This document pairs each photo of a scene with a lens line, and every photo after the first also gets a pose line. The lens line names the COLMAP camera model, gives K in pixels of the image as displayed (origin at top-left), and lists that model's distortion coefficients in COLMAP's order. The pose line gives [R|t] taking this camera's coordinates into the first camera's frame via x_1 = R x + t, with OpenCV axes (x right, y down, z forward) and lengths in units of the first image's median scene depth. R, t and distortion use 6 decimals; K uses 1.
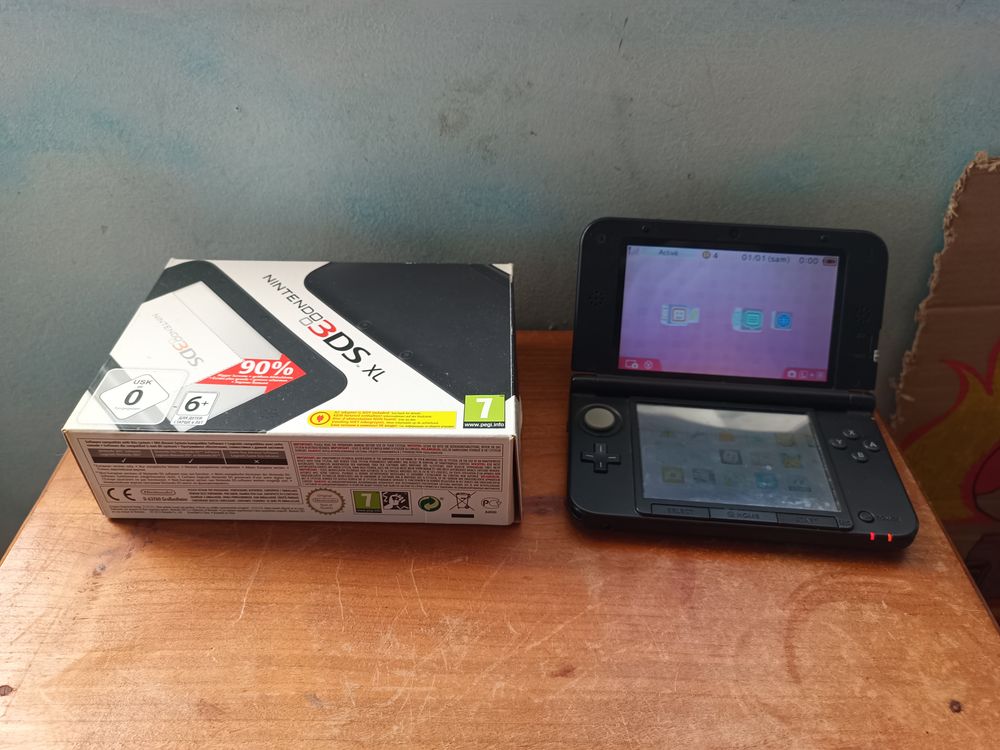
lens RADIAL K [[767.5, 0, 500.0], [0, 767.5, 375.0], [0, 0, 1]] dist [-0.020177, -0.001737]
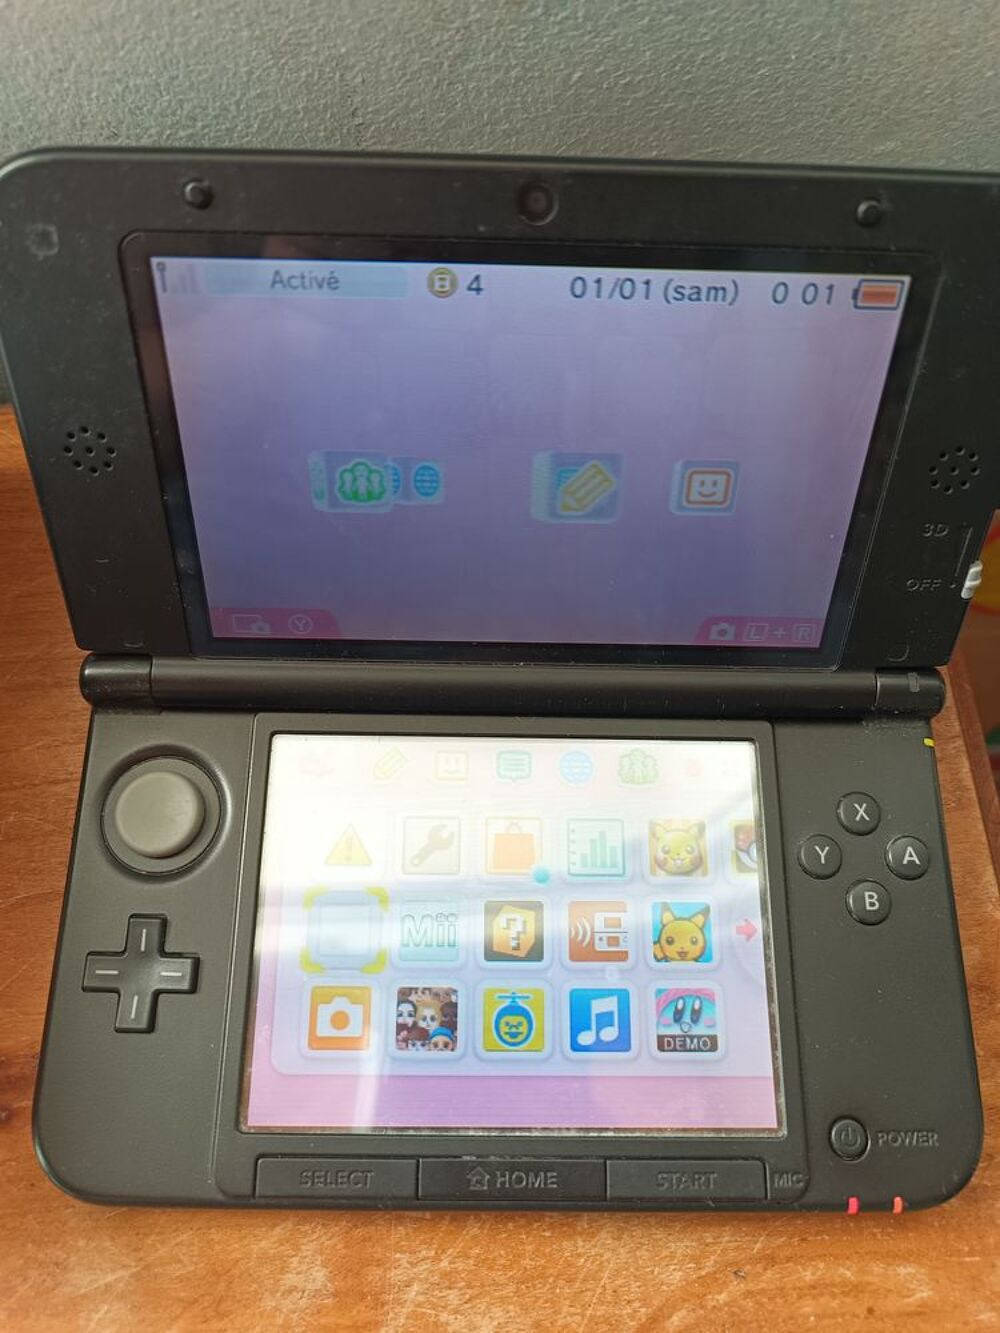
lens RADIAL K [[1023.1, 0, 537.7], [0, 1023.1, 665.7], [0, 0, 1]] dist [-0.020177, -0.001737]
pose [[0.995919, -0.070090, 0.056857, 0.274921], [0.029574, 0.848642, 0.528140, -0.234655], [-0.085269, -0.524303, 0.847252, 0.617494]]
